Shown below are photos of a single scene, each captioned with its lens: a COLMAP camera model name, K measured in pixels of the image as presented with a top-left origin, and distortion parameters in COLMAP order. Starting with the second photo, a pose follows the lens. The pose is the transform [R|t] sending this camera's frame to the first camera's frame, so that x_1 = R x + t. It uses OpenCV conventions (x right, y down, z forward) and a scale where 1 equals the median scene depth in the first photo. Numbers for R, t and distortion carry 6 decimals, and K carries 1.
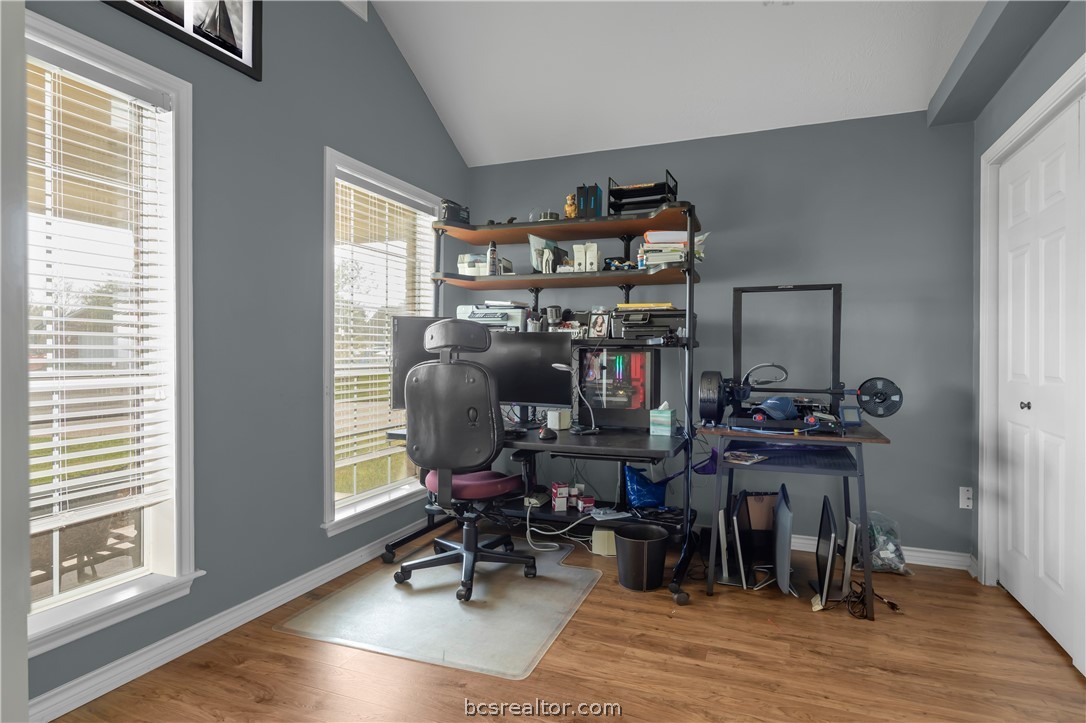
lens RADIAL K [[537.8, 0, 560.7], [0, 537.8, 365.7], [0, 0, 1]] dist [0.004979, -0.000165]
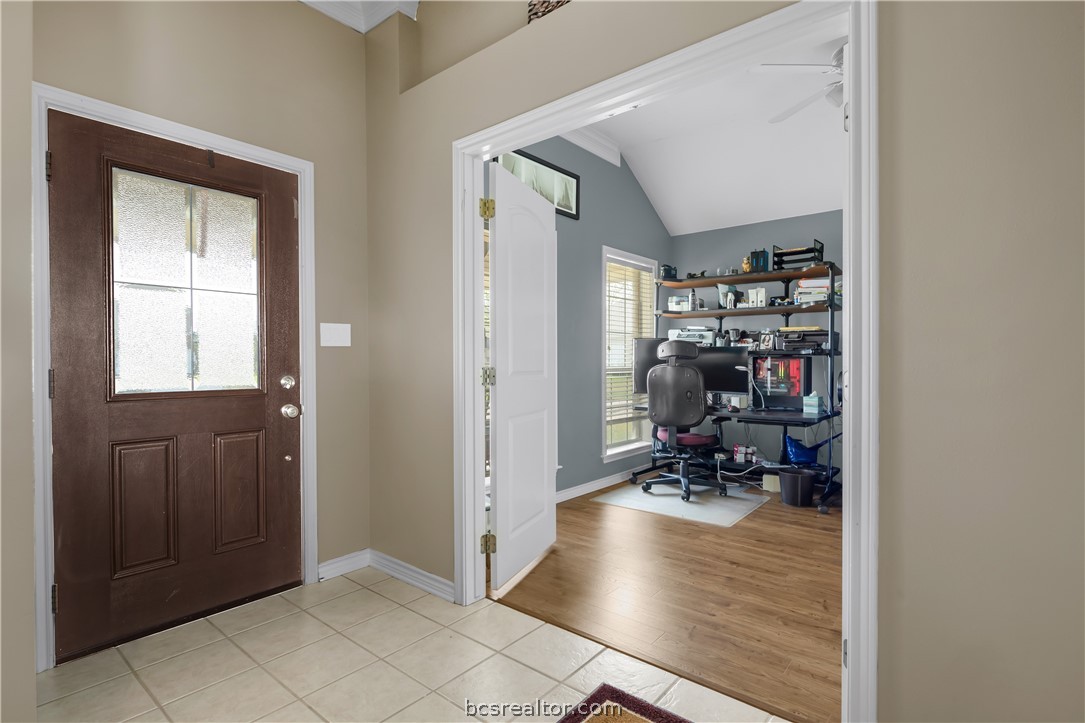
lens RADIAL K [[534.9, 0, 540.5], [0, 534.9, 366.3], [0, 0, 1]] dist [-0.001189, -0.001833]
pose [[0.951196, -0.002440, -0.308577, -0.072604], [-0.002320, 0.999884, -0.015060, 0.020194], [0.308578, 0.015040, 0.951080, -0.650646]]
